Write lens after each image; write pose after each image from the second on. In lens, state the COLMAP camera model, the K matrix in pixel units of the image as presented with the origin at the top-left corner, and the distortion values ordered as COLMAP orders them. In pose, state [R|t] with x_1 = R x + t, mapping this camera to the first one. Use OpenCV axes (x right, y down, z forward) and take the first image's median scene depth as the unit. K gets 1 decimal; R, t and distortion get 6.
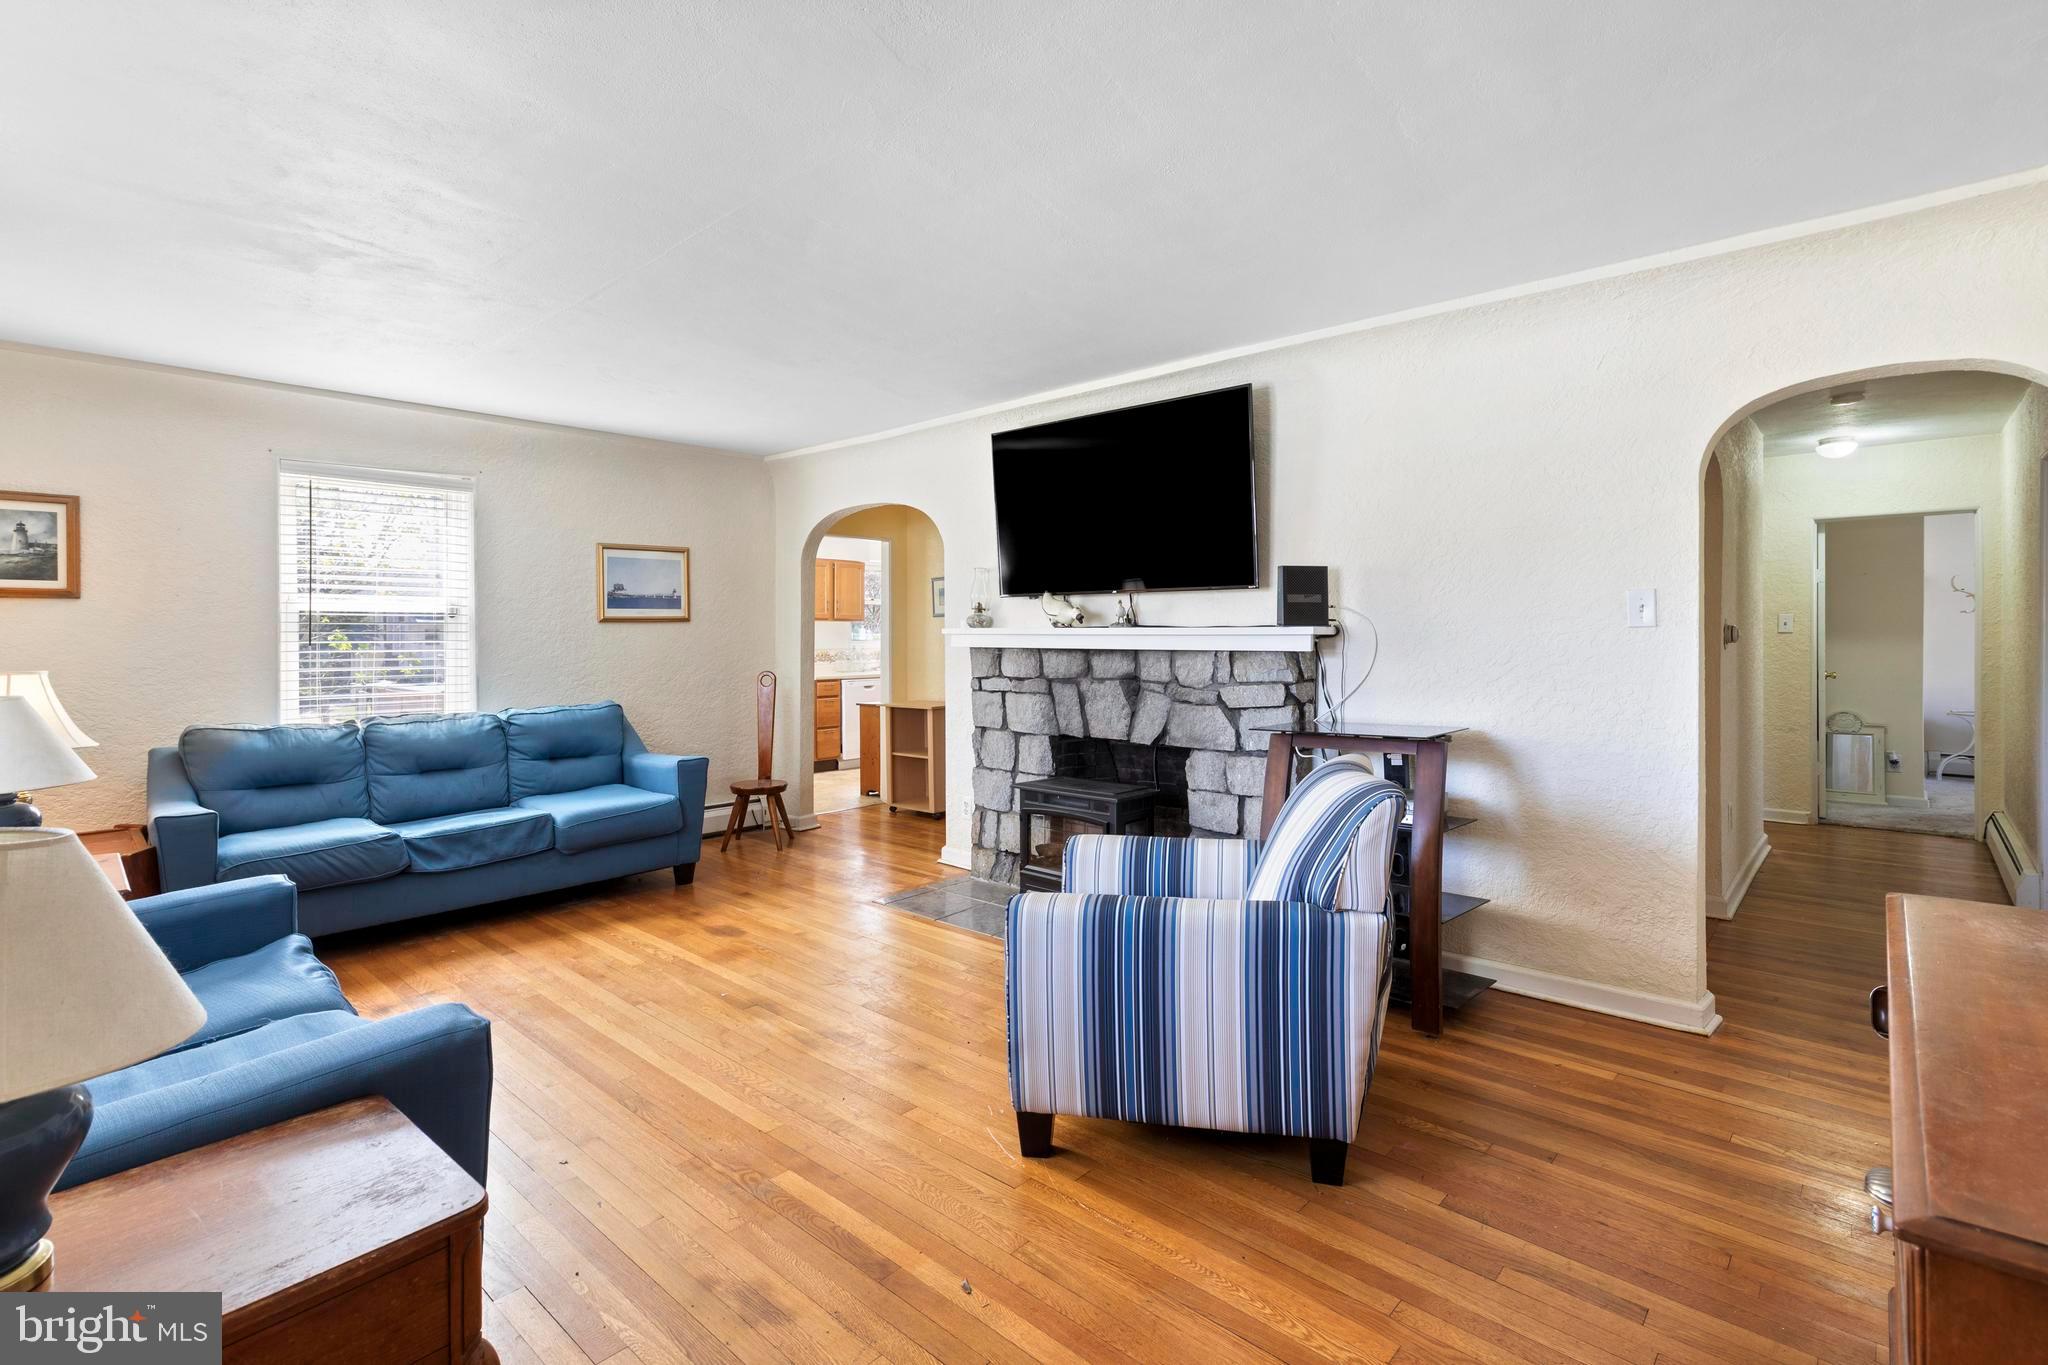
lens RADIAL K [[948.1, 0, 1028.5], [0, 948.1, 664.2], [0, 0, 1]] dist [0.004614, 0.000510]
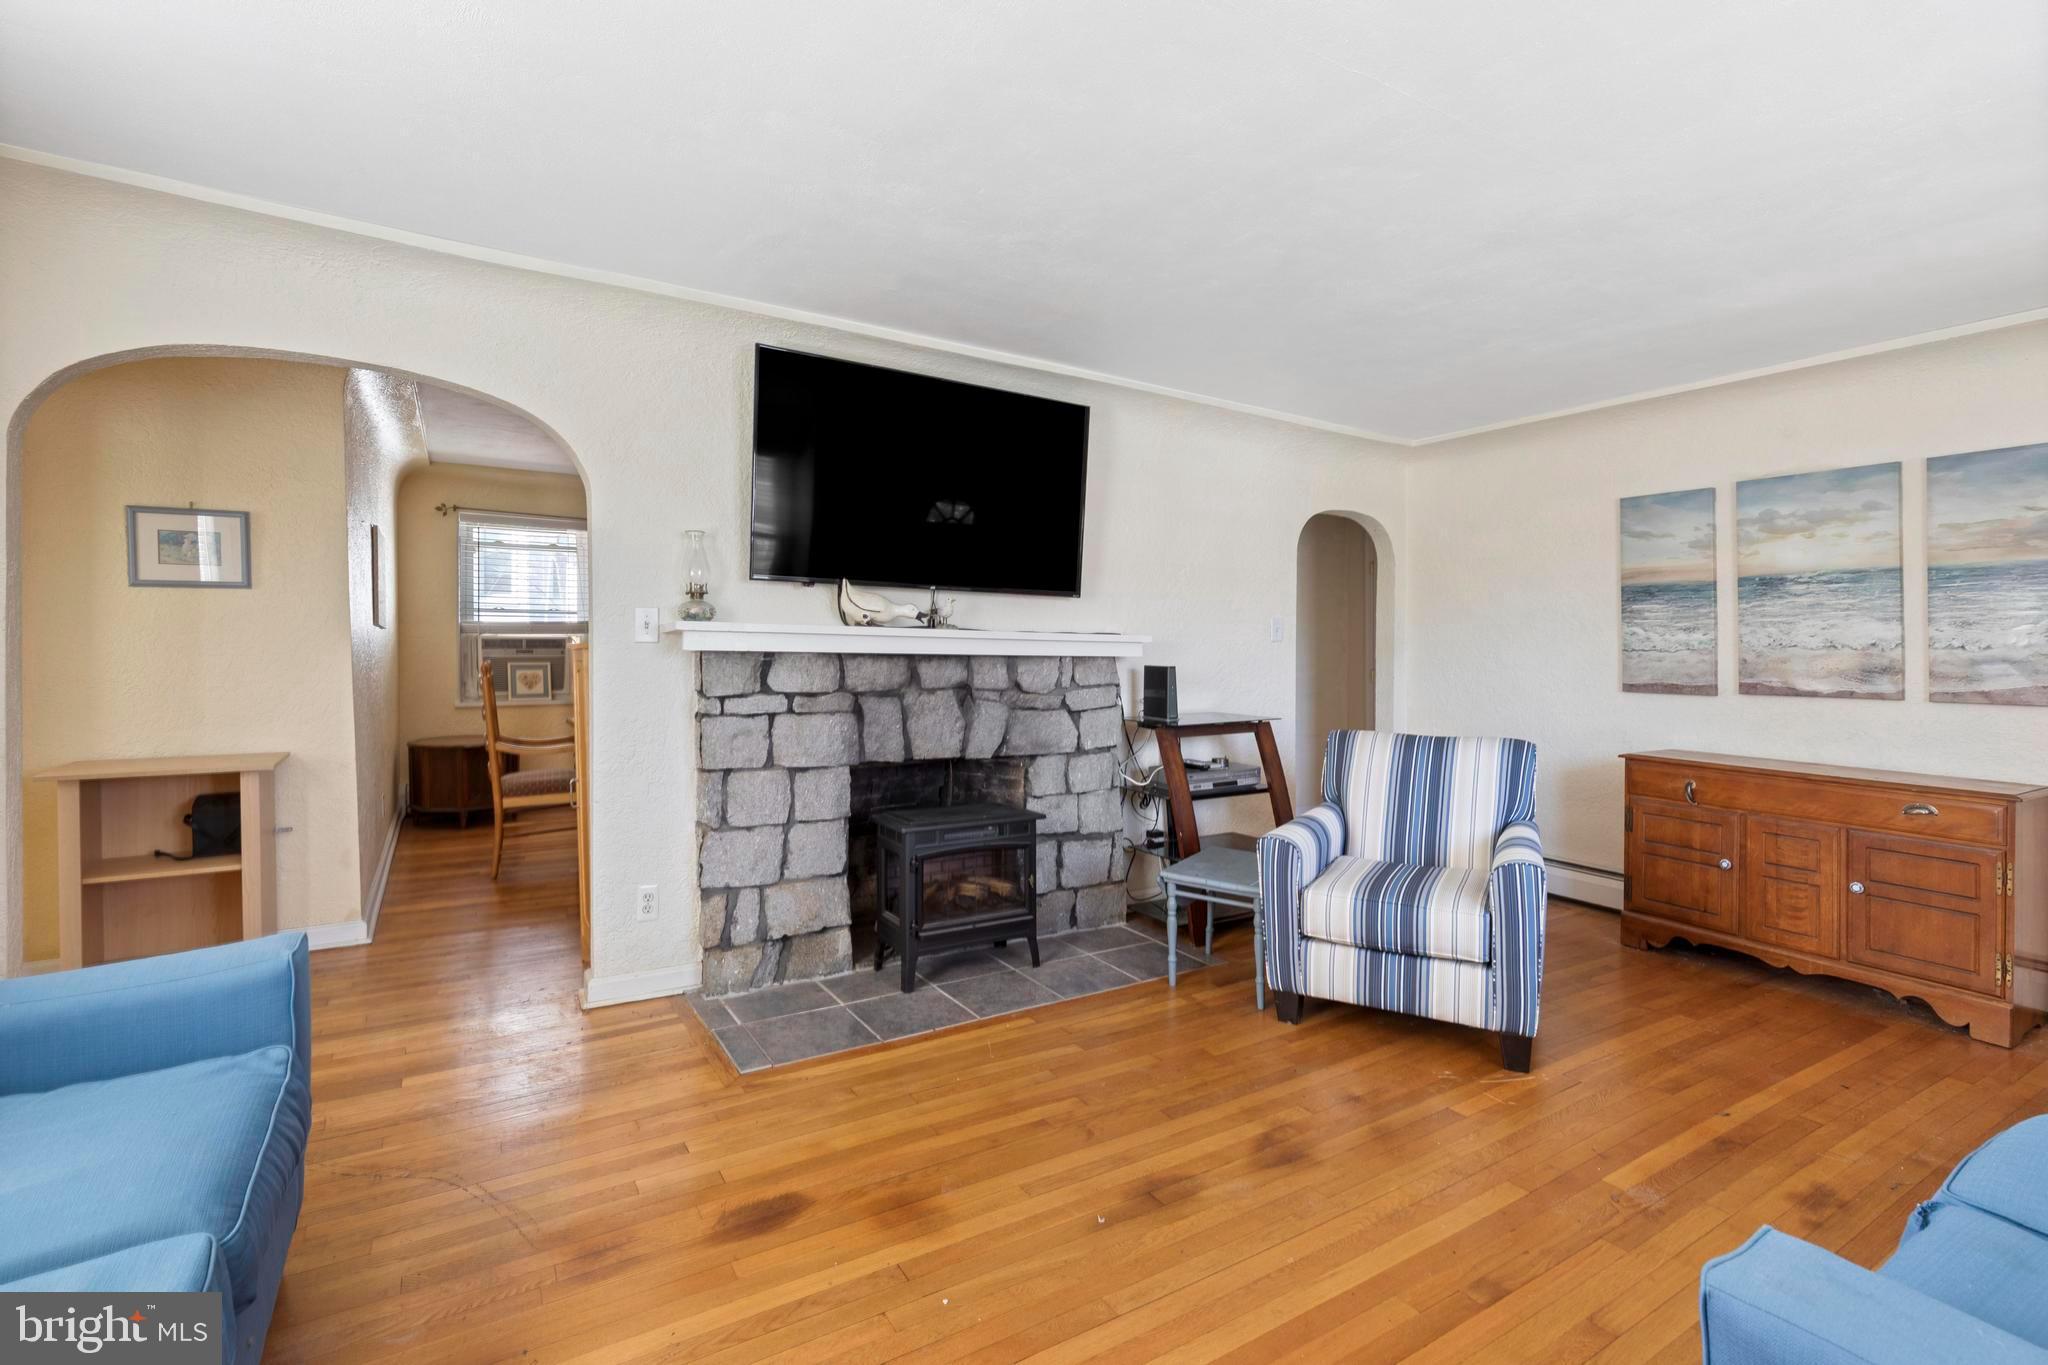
lens RADIAL K [[948.1, 0, 1029.6], [0, 948.1, 662.5], [0, 0, 1]] dist [0.004614, 0.000510]
pose [[0.271747, -0.011000, 0.962306, -0.718259], [0.012154, 0.999894, 0.007998, -0.014272], [-0.962292, 0.009523, 0.271852, 0.680713]]
